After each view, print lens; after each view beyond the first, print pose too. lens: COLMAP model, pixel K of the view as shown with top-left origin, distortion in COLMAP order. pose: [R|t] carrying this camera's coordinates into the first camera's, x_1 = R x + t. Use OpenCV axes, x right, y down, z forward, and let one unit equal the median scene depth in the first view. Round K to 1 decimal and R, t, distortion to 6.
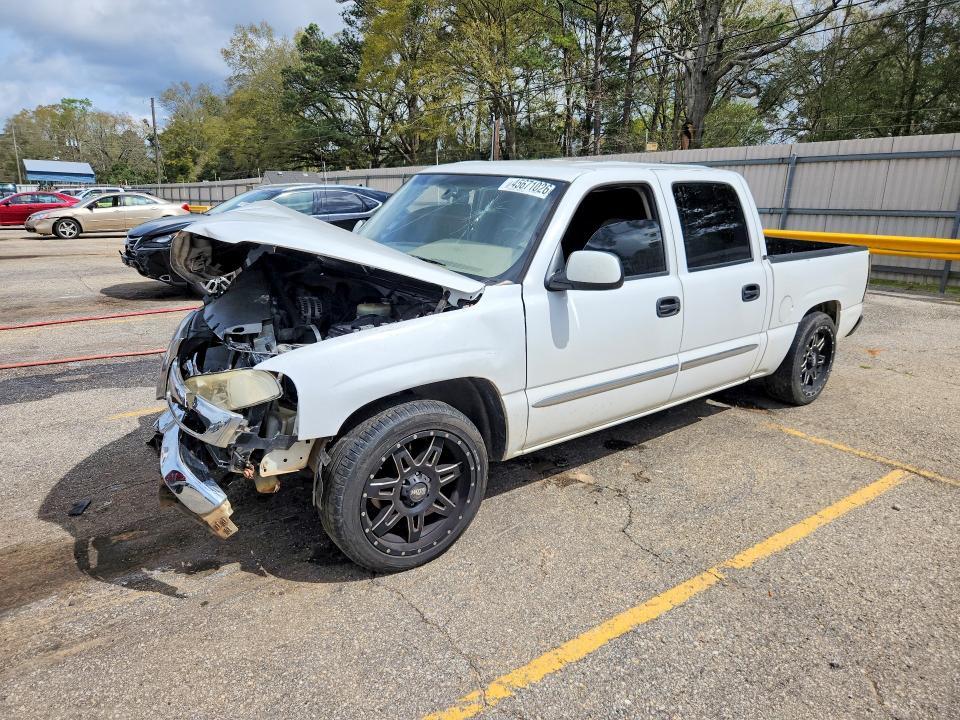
lens RADIAL K [[676.4, 0, 493.1], [0, 676.4, 360.5], [0, 0, 1]] dist [-0.003154, -0.003931]
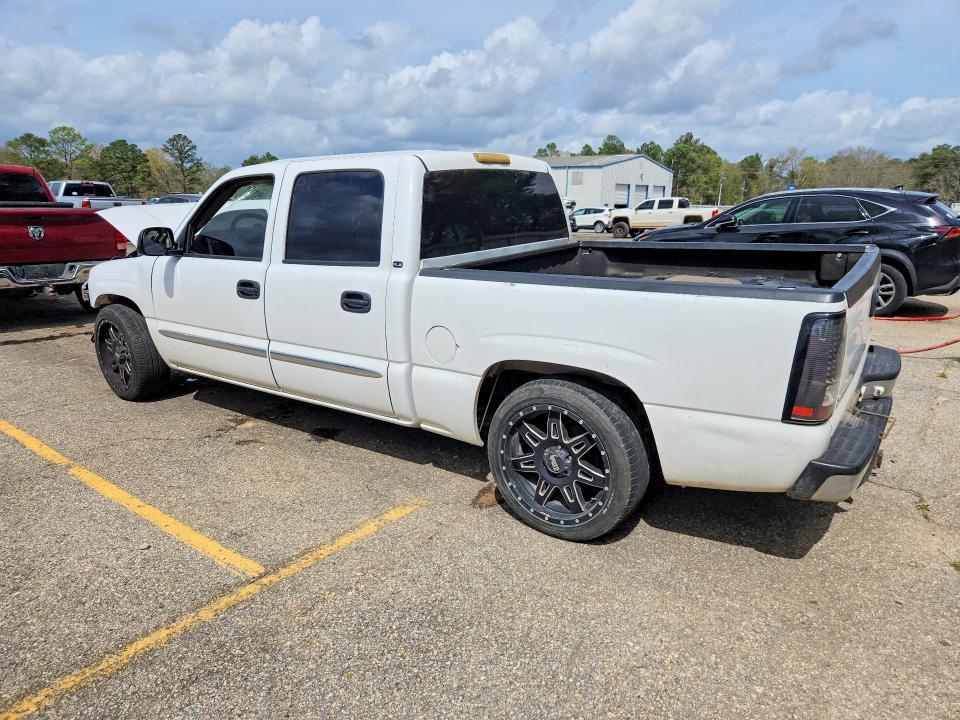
lens RADIAL K [[676.4, 0, 493.1], [0, 676.4, 360.5], [0, 0, 1]] dist [-0.003154, -0.003931]
pose [[0.255101, 0.207264, -0.944439, 1.336049], [-0.240374, 0.959686, 0.145683, -0.212297], [0.936559, 0.189855, 0.294638, 1.024145]]
